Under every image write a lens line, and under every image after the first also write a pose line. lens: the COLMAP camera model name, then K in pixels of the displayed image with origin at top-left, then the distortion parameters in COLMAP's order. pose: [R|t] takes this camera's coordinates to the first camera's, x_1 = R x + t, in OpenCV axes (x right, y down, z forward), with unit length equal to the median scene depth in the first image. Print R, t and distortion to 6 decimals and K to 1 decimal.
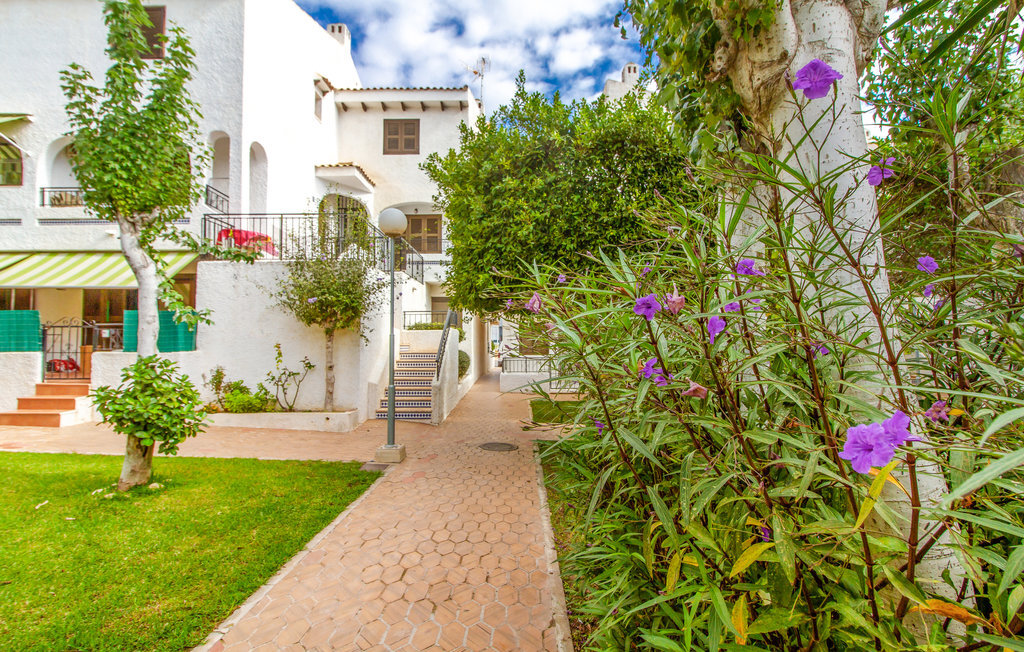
lens RADIAL K [[503.4, 0, 512.0], [0, 503.4, 326.0], [0, 0, 1]] dist [0.000687, 0.000176]
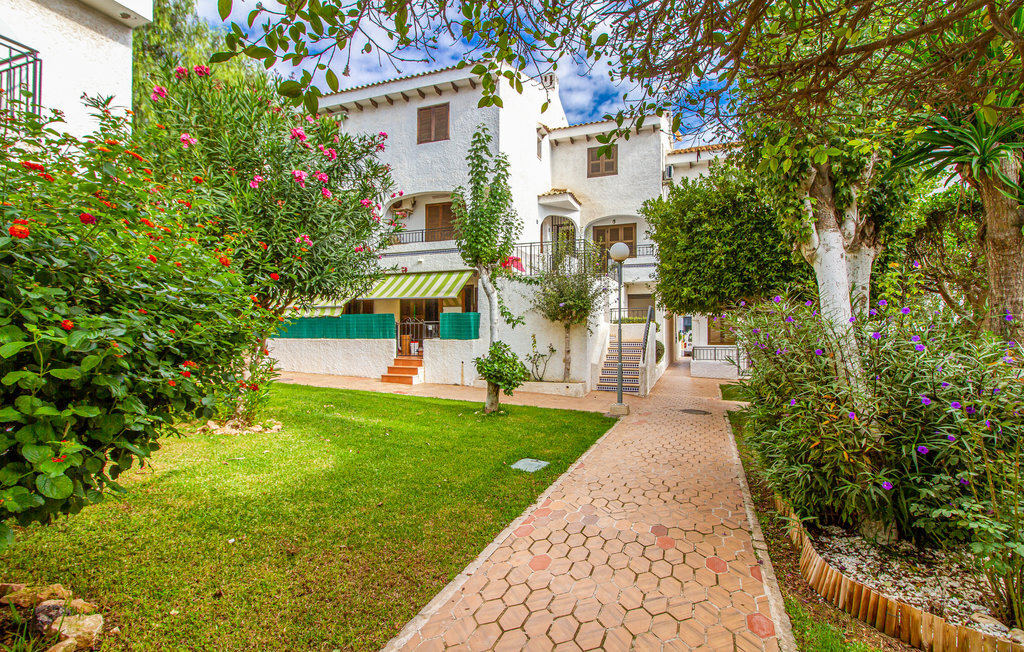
lens RADIAL K [[503.4, 0, 512.0], [0, 503.4, 326.0], [0, 0, 1]] dist [0.000687, 0.000176]
pose [[0.939627, -0.001944, -0.342195, -0.023952], [0.009098, 0.999772, 0.019303, -0.017805], [0.342079, -0.021250, 0.939431, -0.379103]]
